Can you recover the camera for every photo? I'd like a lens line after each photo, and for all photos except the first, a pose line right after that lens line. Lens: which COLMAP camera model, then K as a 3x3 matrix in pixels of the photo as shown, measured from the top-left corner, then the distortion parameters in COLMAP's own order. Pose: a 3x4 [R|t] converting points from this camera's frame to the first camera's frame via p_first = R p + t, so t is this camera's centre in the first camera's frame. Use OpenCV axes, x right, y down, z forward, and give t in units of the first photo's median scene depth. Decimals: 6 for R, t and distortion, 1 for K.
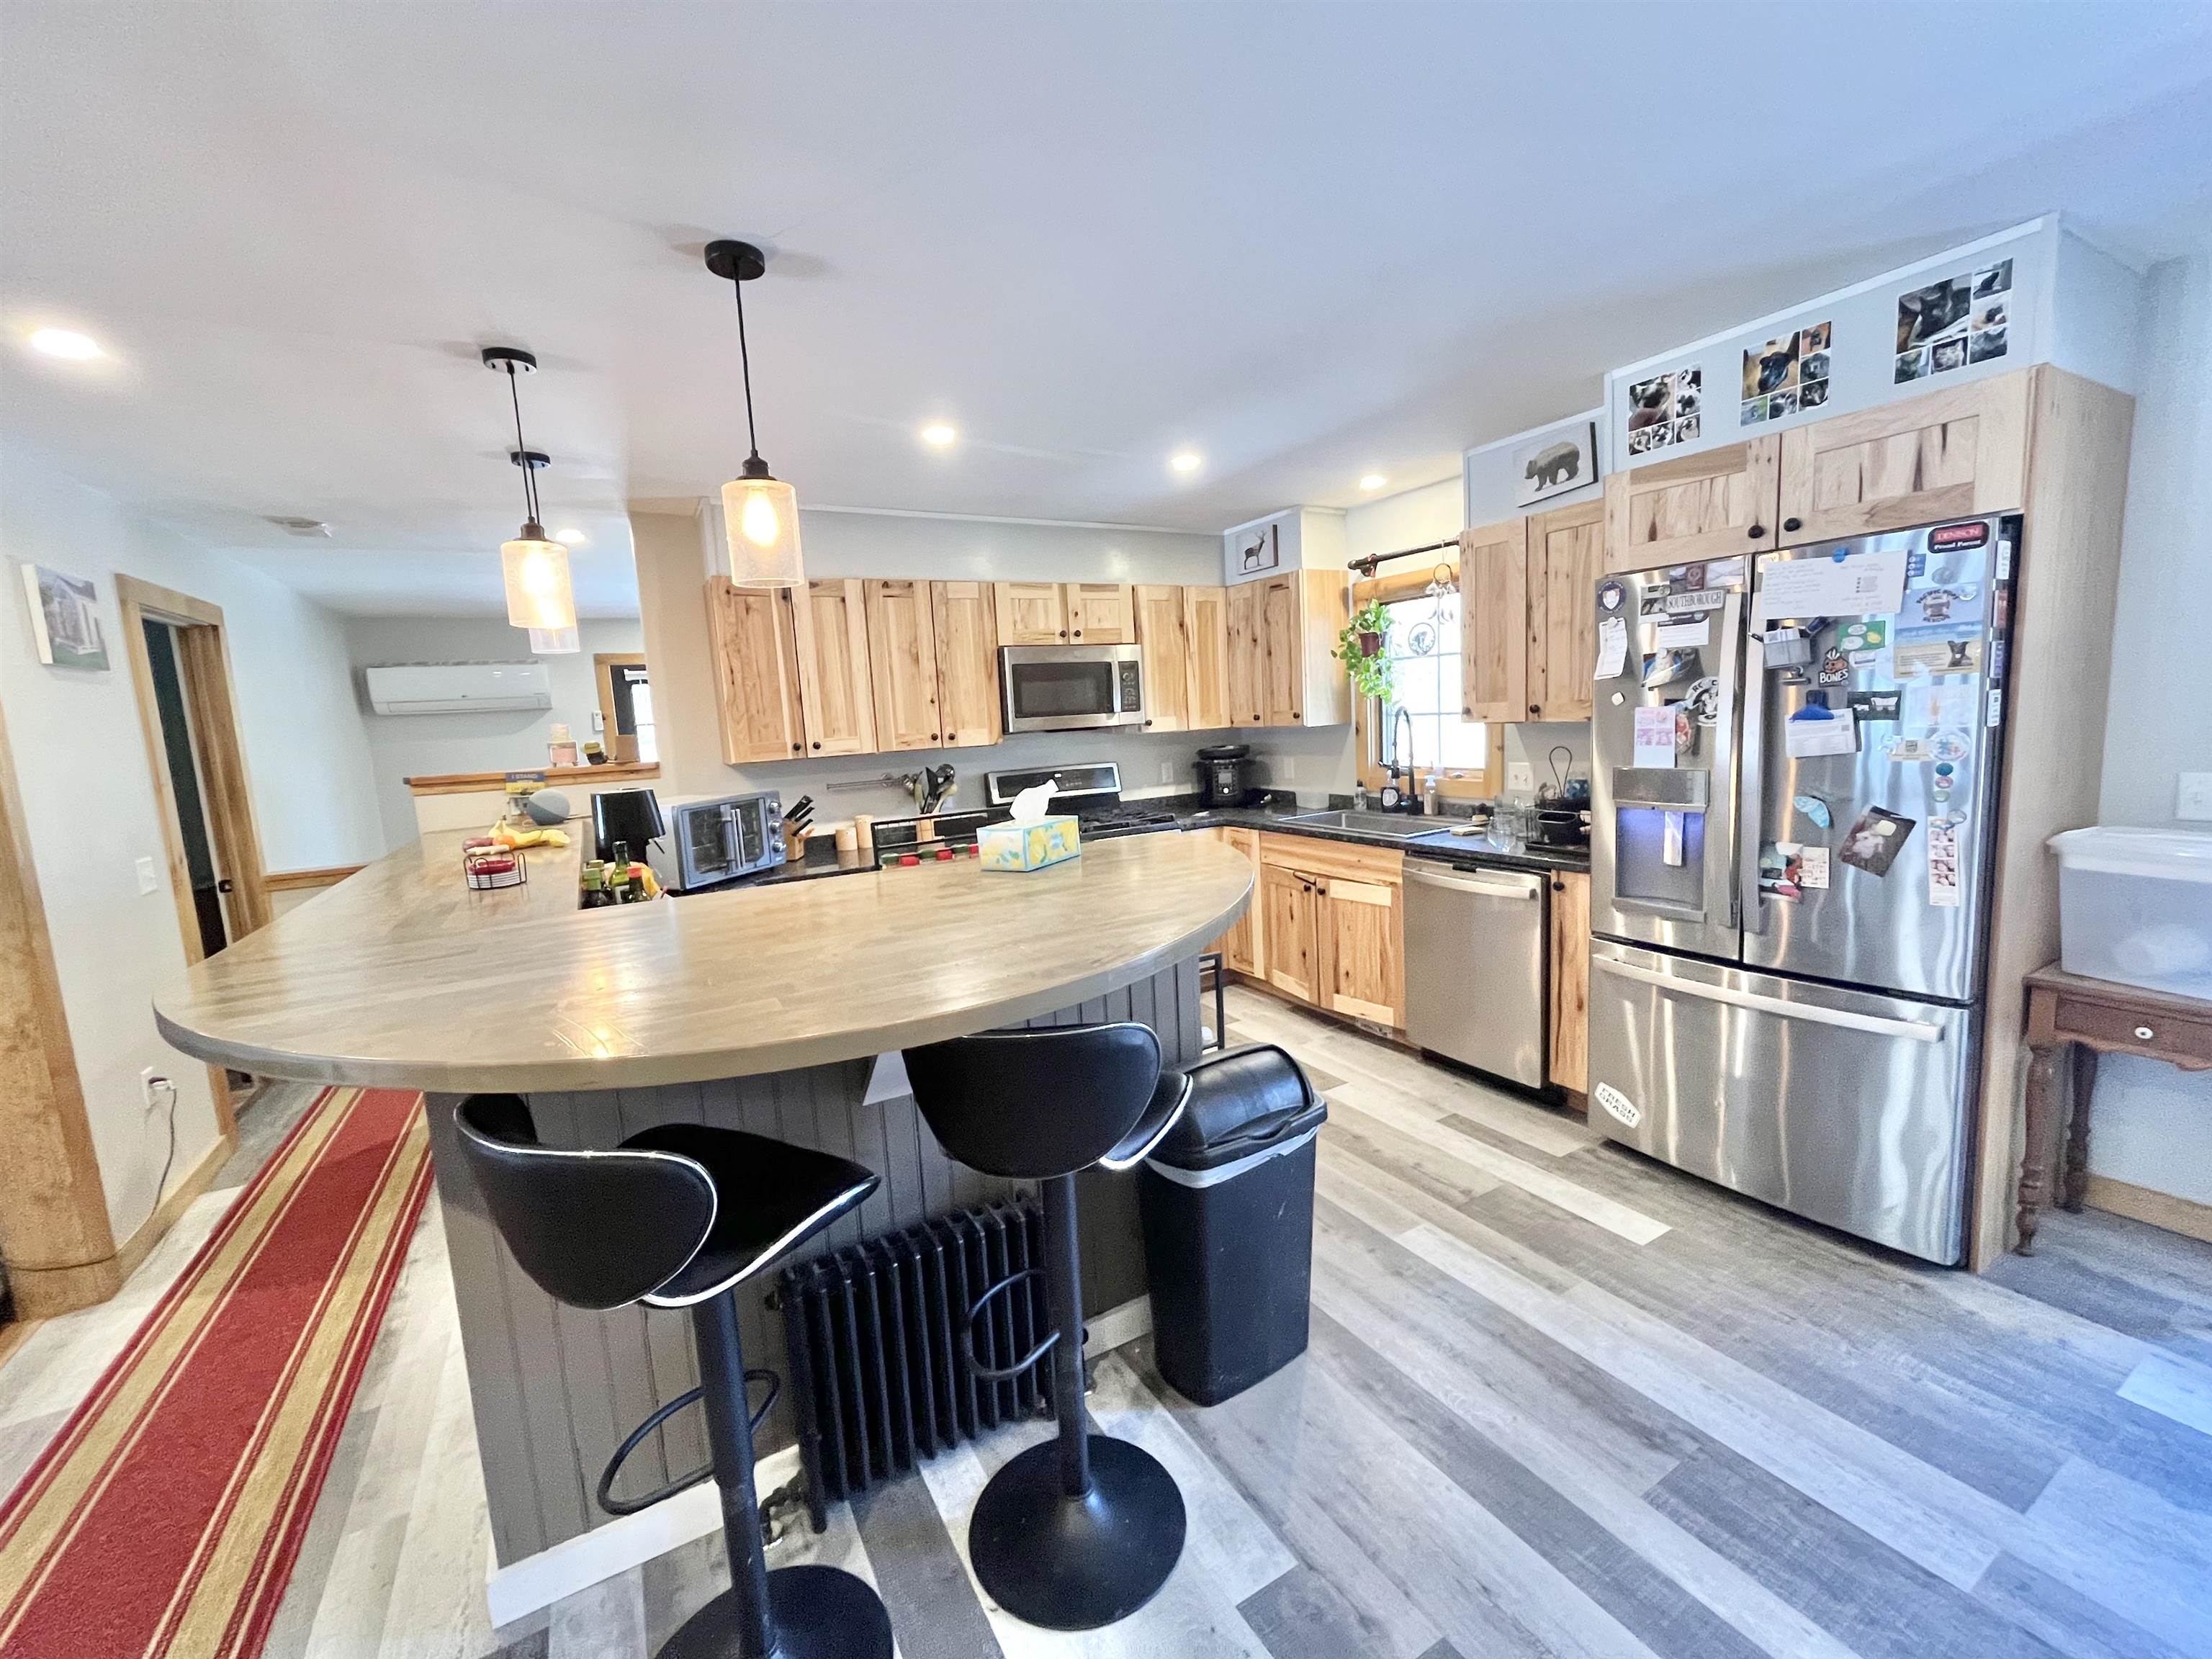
lens RADIAL K [[903.9, 0, 1106.0], [0, 903.9, 829.5], [0, 0, 1]] dist [-0.000349, -0.000348]
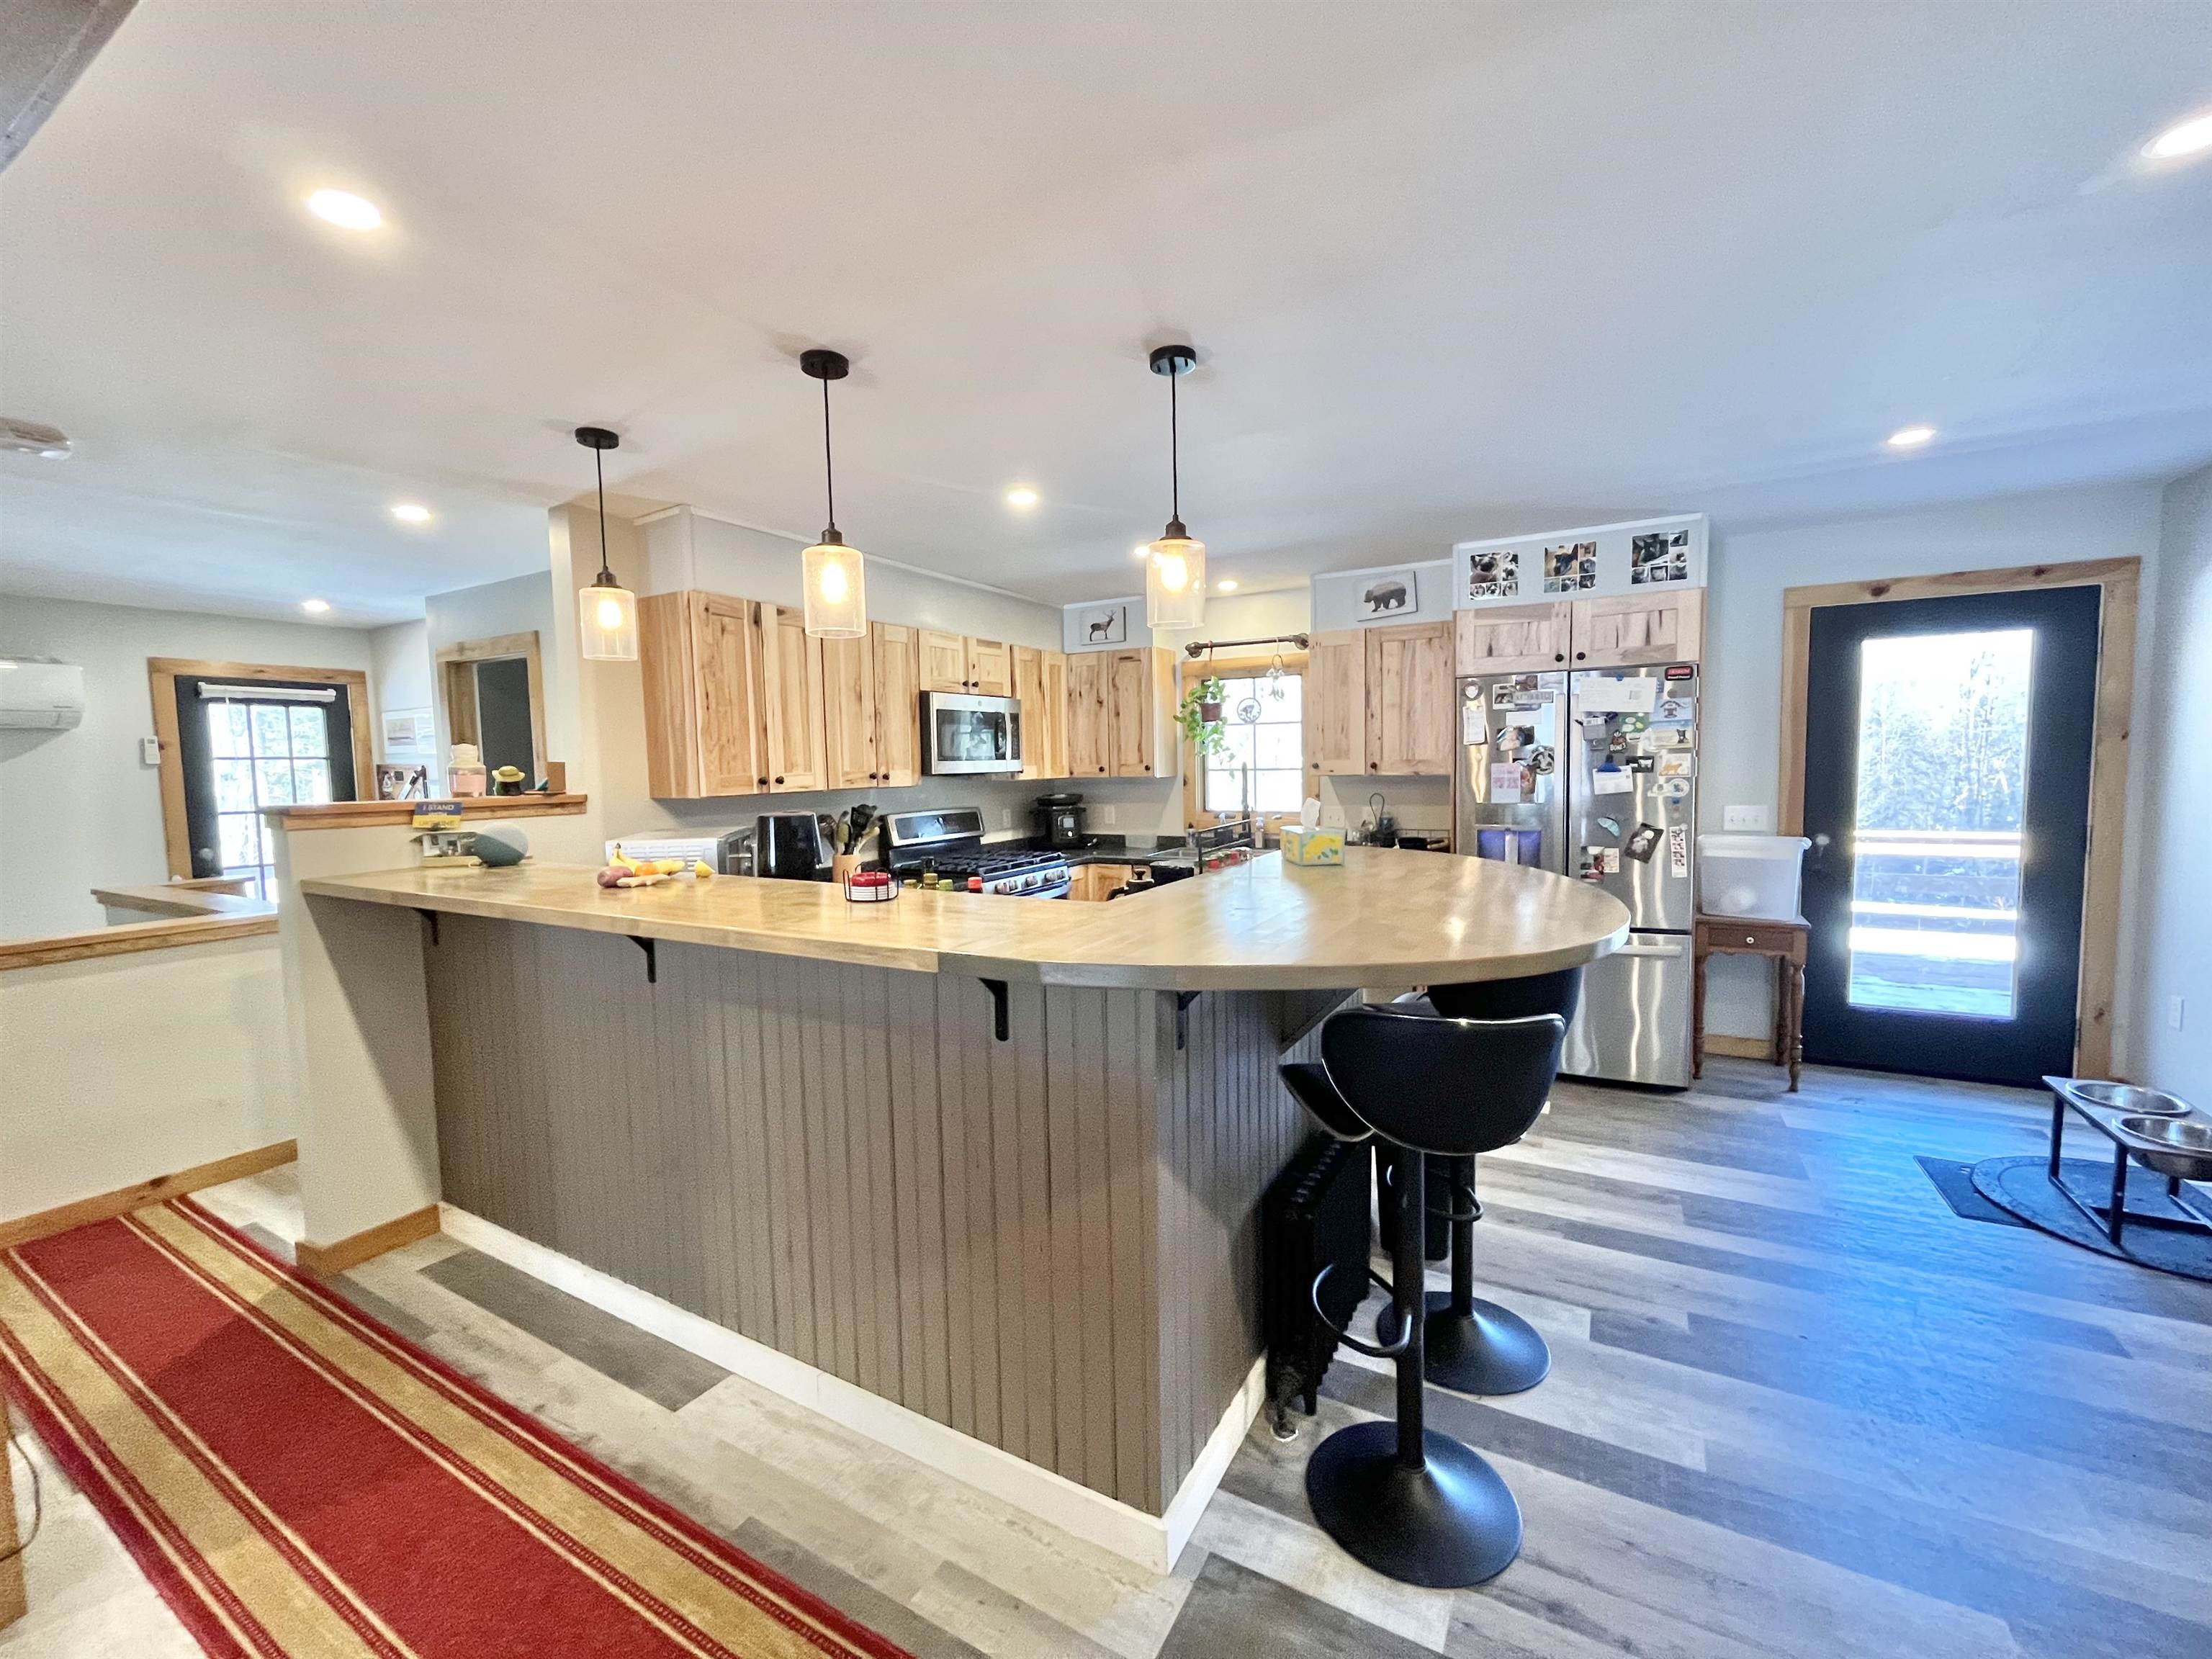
lens RADIAL K [[903.9, 0, 1106.0], [0, 903.9, 829.5], [0, 0, 1]] dist [-0.000349, -0.000348]
pose [[0.859163, -0.001810, 0.511698, -0.530852], [0.040177, 0.997145, -0.063933, 0.033147], [-0.510122, 0.075488, 0.856783, 0.026936]]
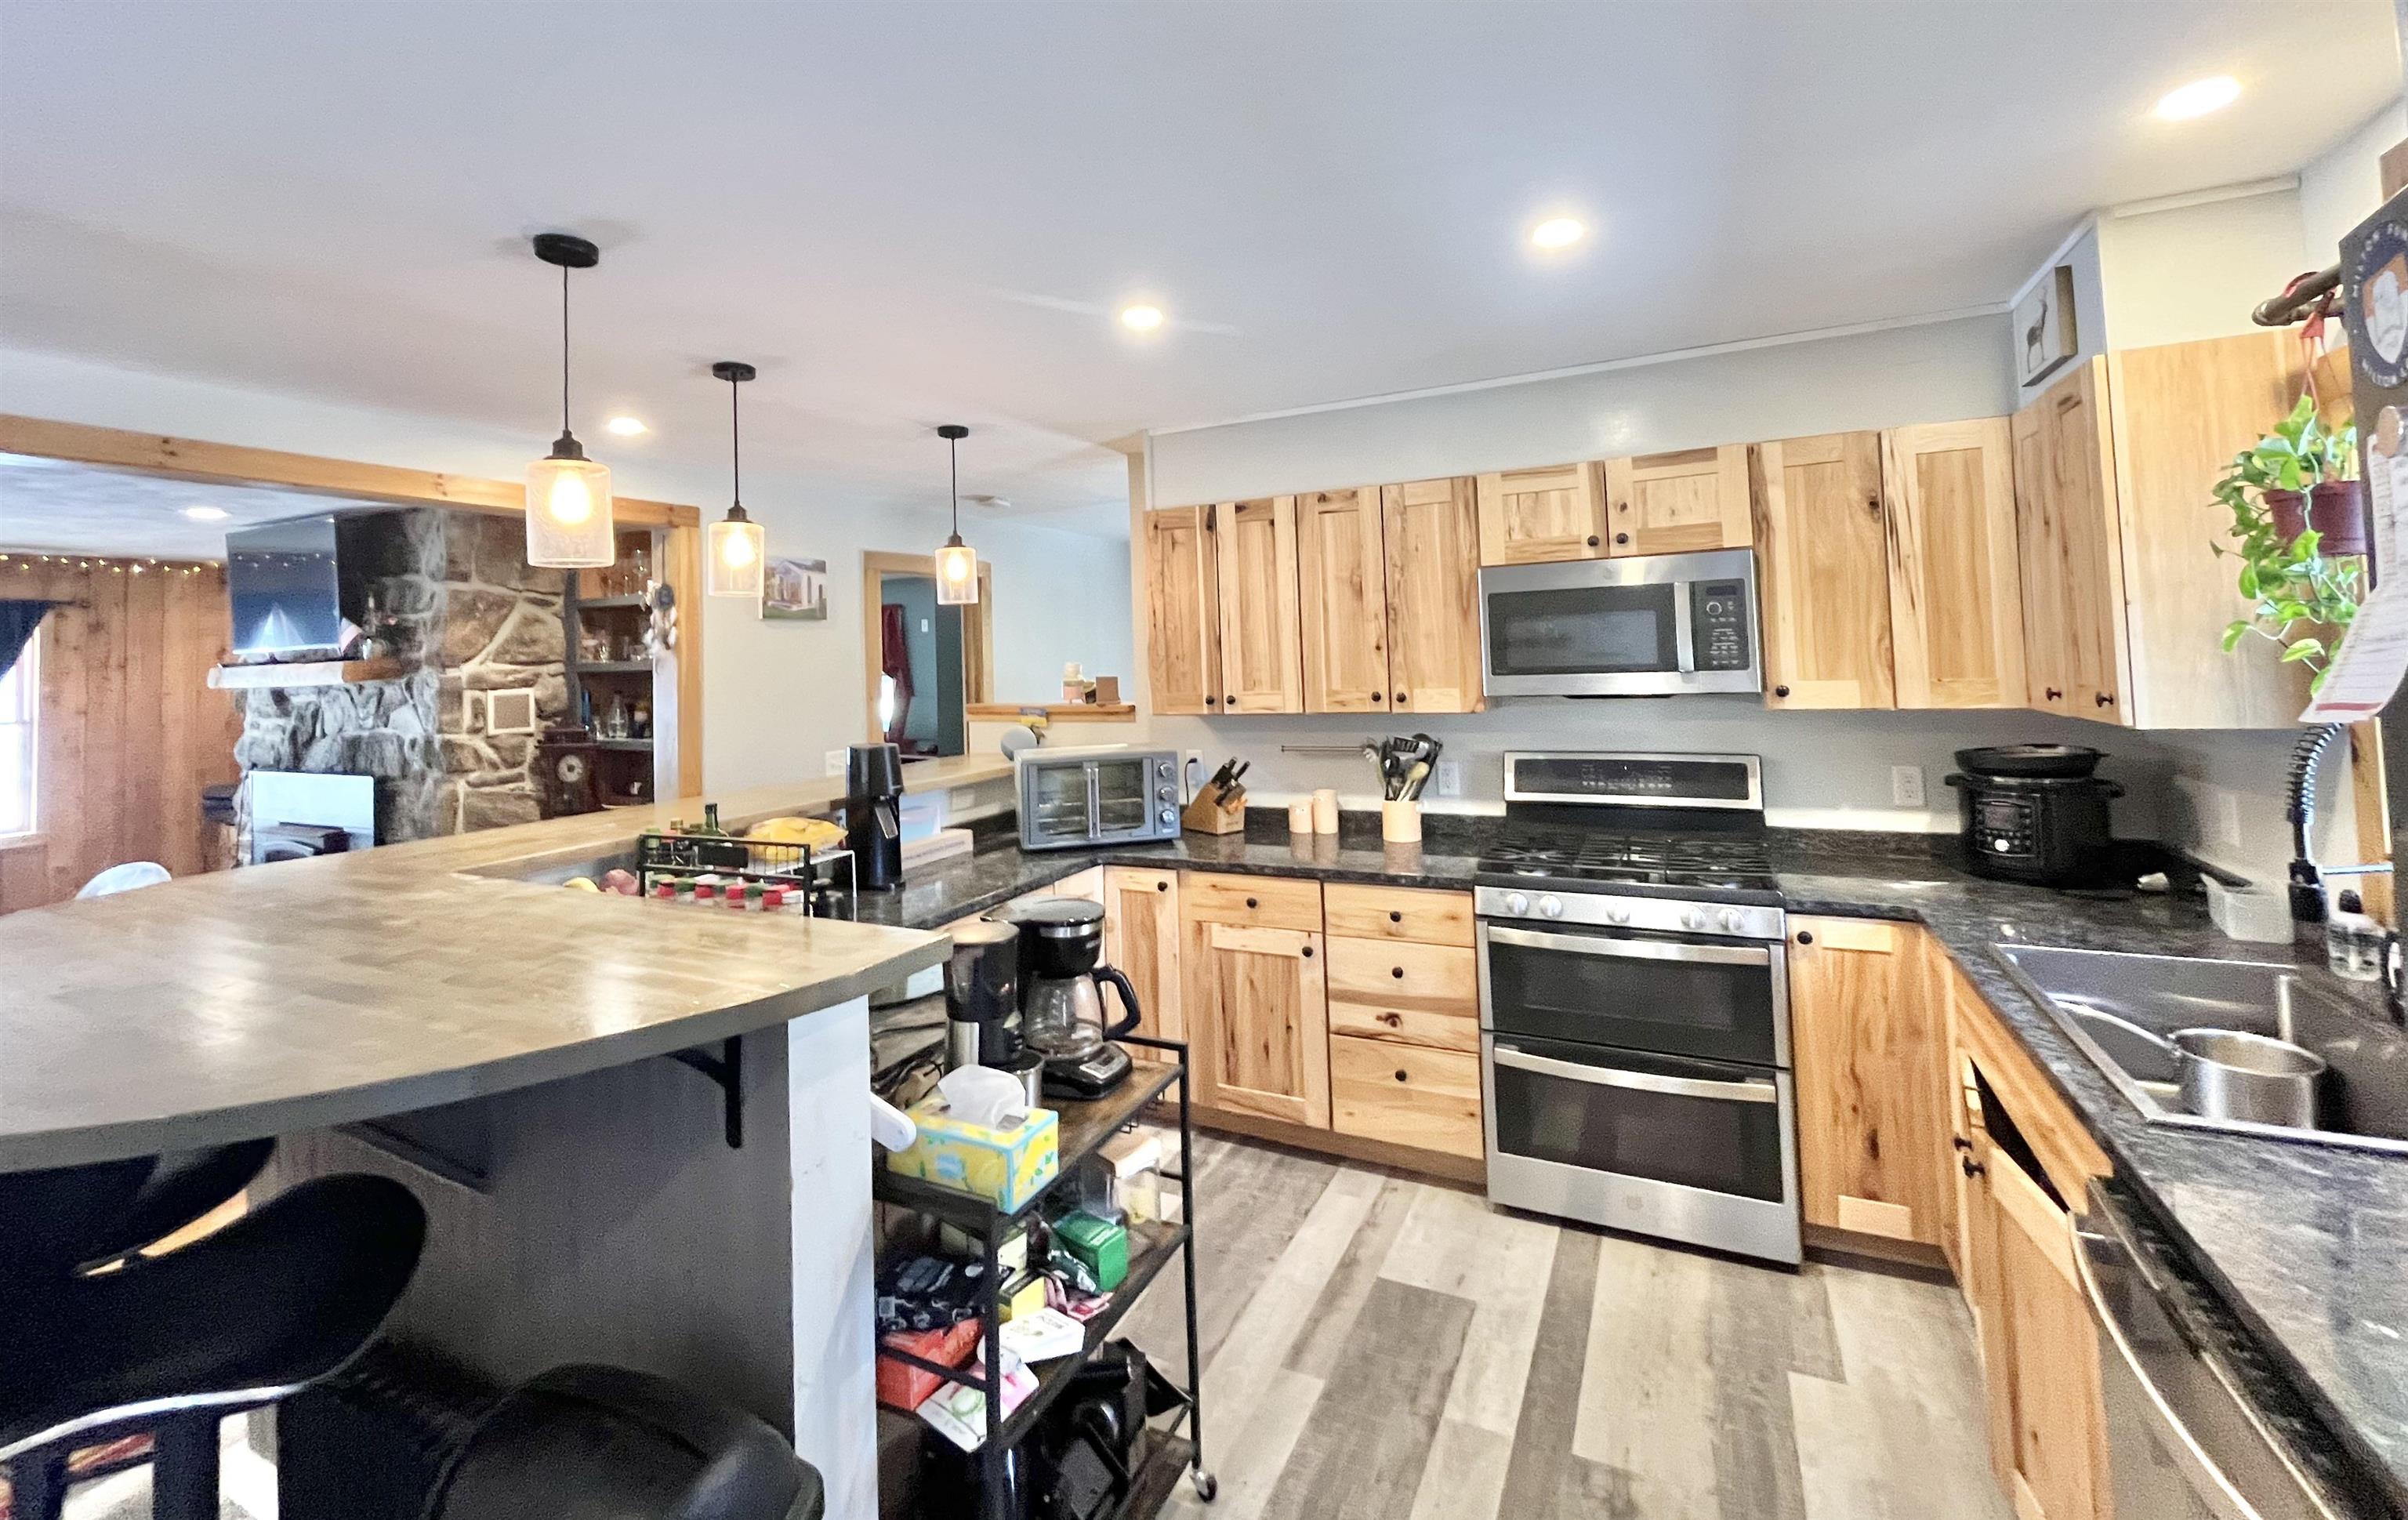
lens RADIAL K [[981.1, 0, 1202.1], [0, 981.1, 616.8], [0, 0, 1]] dist [-0.003176, -0.000477]
pose [[0.559031, 0.001854, -0.829145, 0.422585], [-0.105612, 0.992012, -0.068988, -0.107779], [0.822393, 0.126134, 0.554761, 0.492566]]
